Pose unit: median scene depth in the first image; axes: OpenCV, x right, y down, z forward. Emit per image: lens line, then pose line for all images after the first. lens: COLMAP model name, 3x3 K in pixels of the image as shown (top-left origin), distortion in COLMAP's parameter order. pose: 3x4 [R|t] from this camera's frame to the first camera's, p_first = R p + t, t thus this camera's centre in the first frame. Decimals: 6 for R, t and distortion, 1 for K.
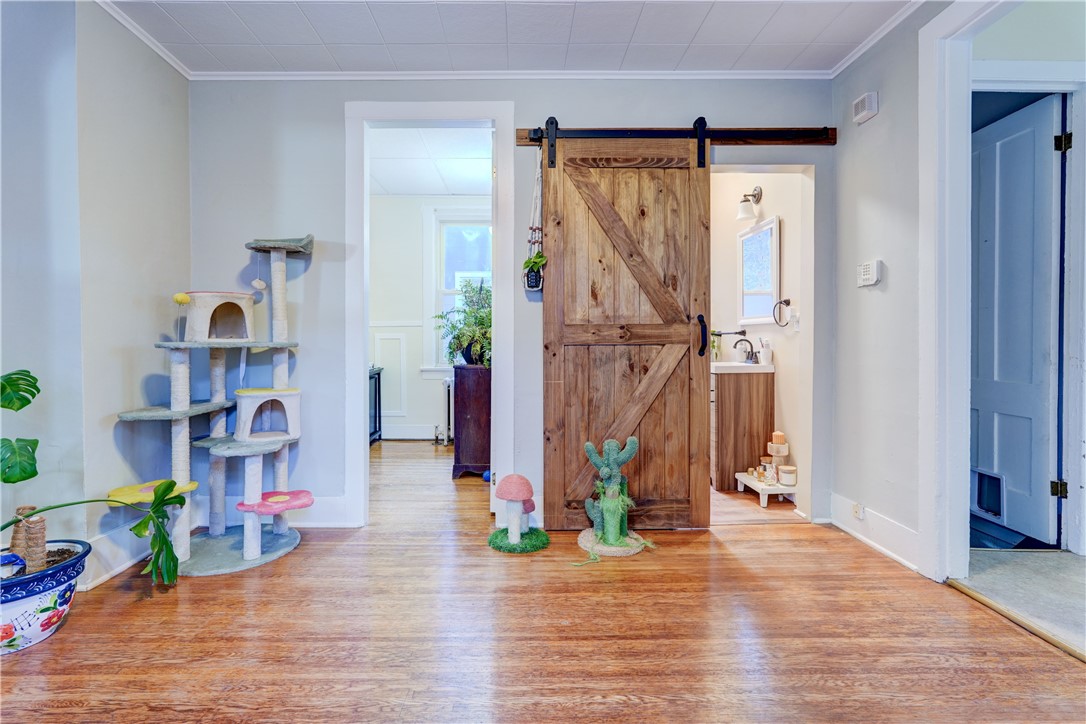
lens RADIAL K [[488.9, 0, 541.8], [0, 488.9, 347.7], [0, 0, 1]] dist [0.000802, 0.001113]
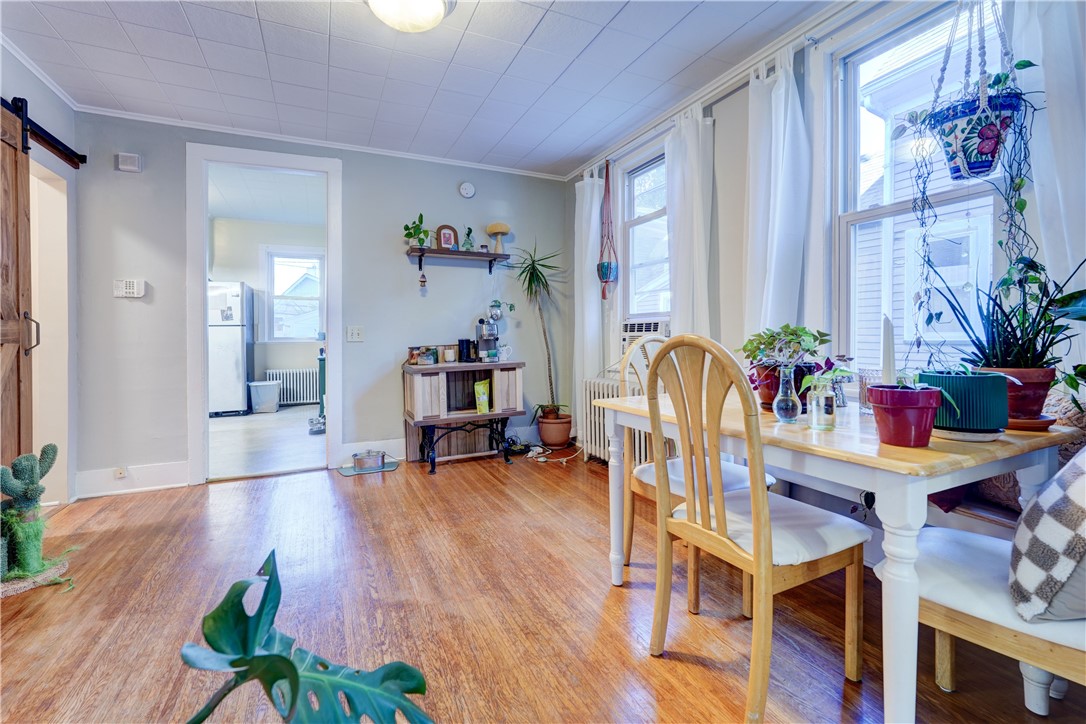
lens RADIAL K [[488.9, 0, 554.1], [0, 488.9, 341.0], [0, 0, 1]] dist [0.000802, 0.001113]
pose [[-0.403750, -0.006757, 0.914844, -1.079900], [0.009770, 0.999884, 0.011696, -0.014415], [-0.914817, 0.013660, -0.403637, 0.522153]]
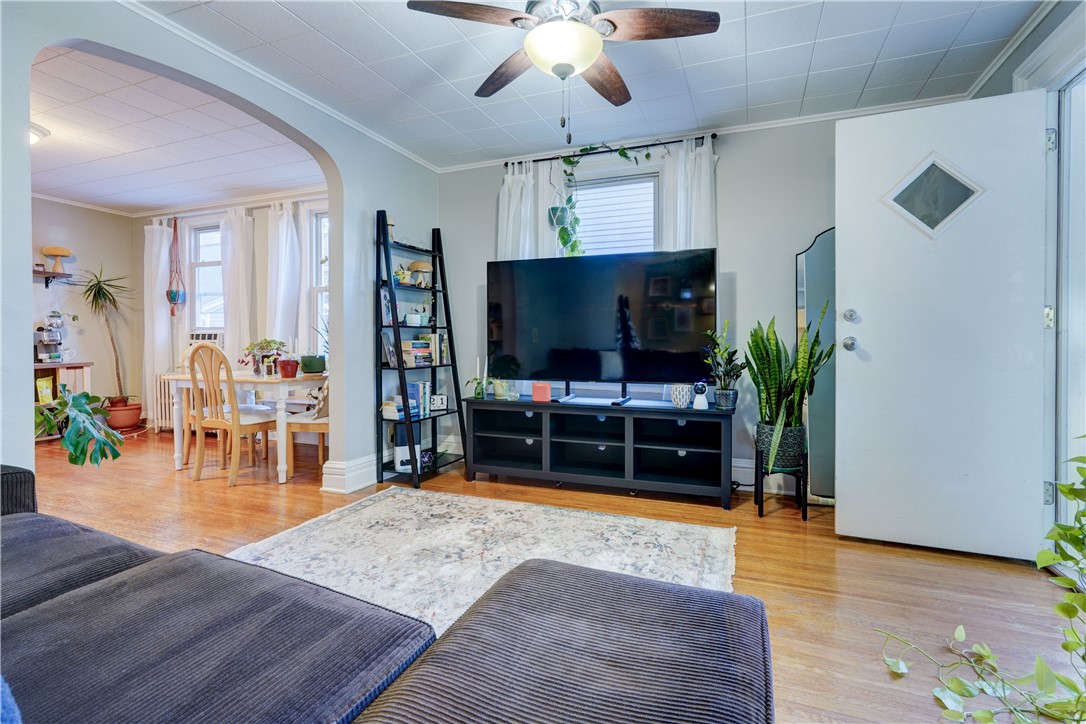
lens RADIAL K [[488.9, 0, 584.8], [0, 488.9, 350.0], [0, 0, 1]] dist [0.000802, 0.001113]
pose [[-0.933234, -0.010420, 0.359118, -2.177680], [-0.001883, 0.999707, 0.024115, -0.030406], [-0.359264, 0.021828, -0.932980, 1.105043]]
